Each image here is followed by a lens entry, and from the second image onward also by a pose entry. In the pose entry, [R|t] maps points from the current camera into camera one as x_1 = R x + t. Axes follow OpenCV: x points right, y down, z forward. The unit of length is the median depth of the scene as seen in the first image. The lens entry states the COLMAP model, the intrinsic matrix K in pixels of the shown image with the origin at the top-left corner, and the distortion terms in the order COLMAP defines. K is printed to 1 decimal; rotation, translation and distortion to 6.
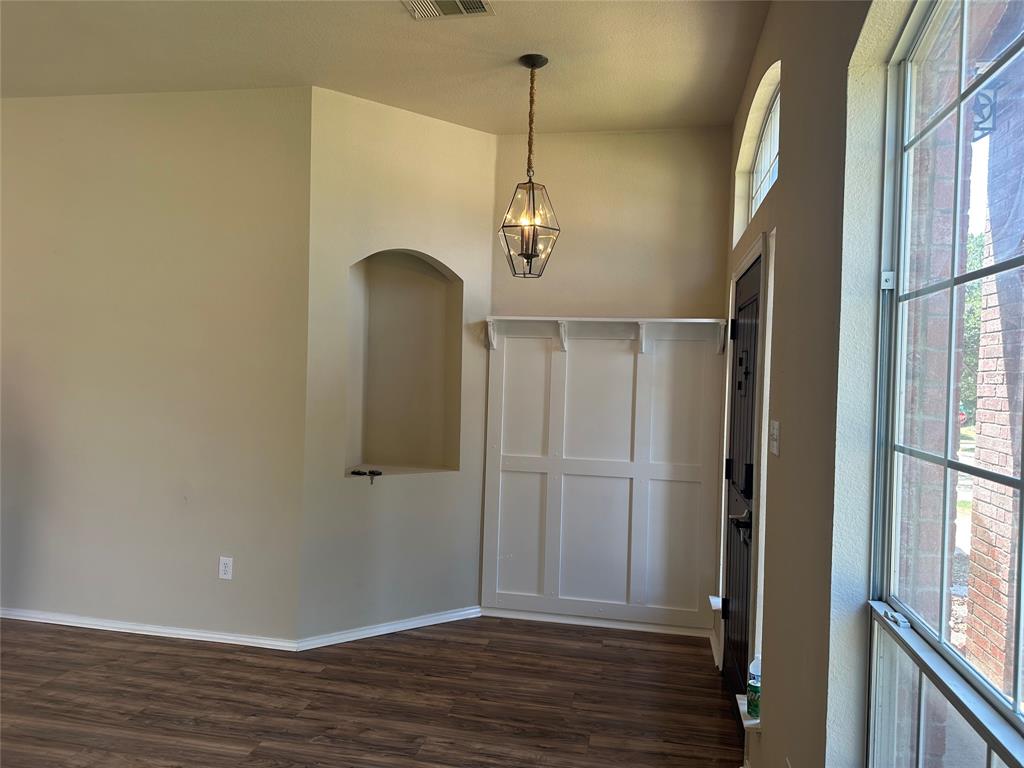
lens RADIAL K [[725.0, 0, 513.0], [0, 725.0, 382.2], [0, 0, 1]] dist [0.075564, -0.096125]
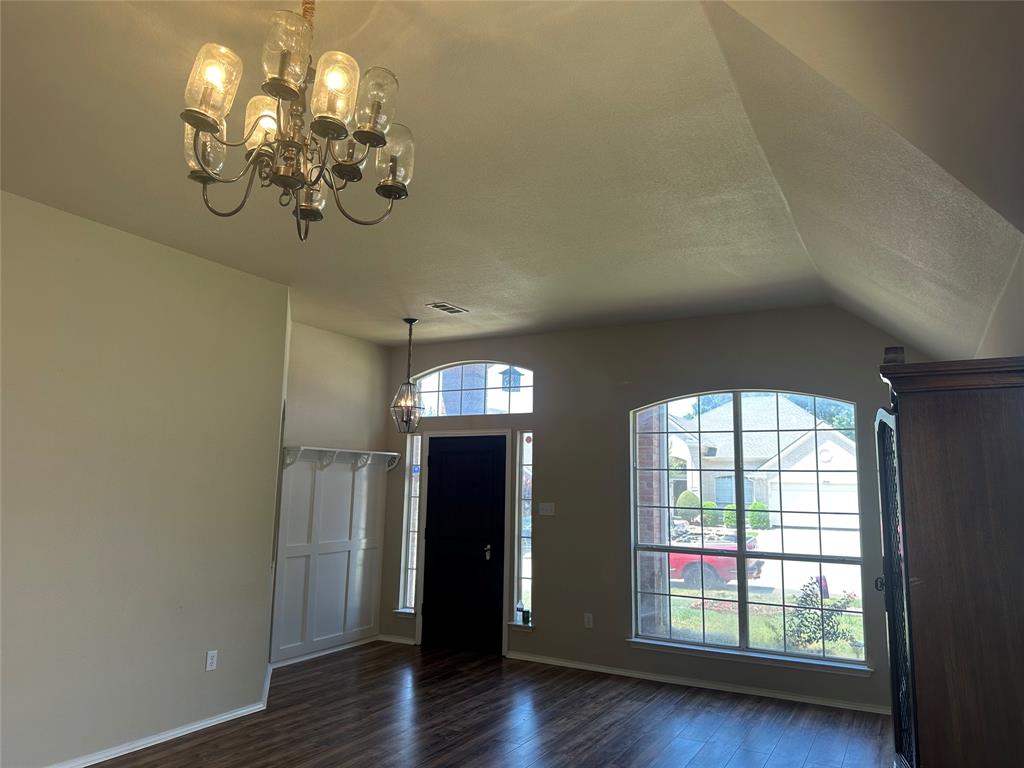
lens RADIAL K [[725.0, 0, 515.2], [0, 725.0, 382.4], [0, 0, 1]] dist [0.075564, -0.096125]
pose [[0.322955, 0.110158, 0.939981, -1.267044], [-0.000962, 0.993241, -0.116069, -0.049811], [-0.946414, 0.036580, 0.320878, 0.127567]]
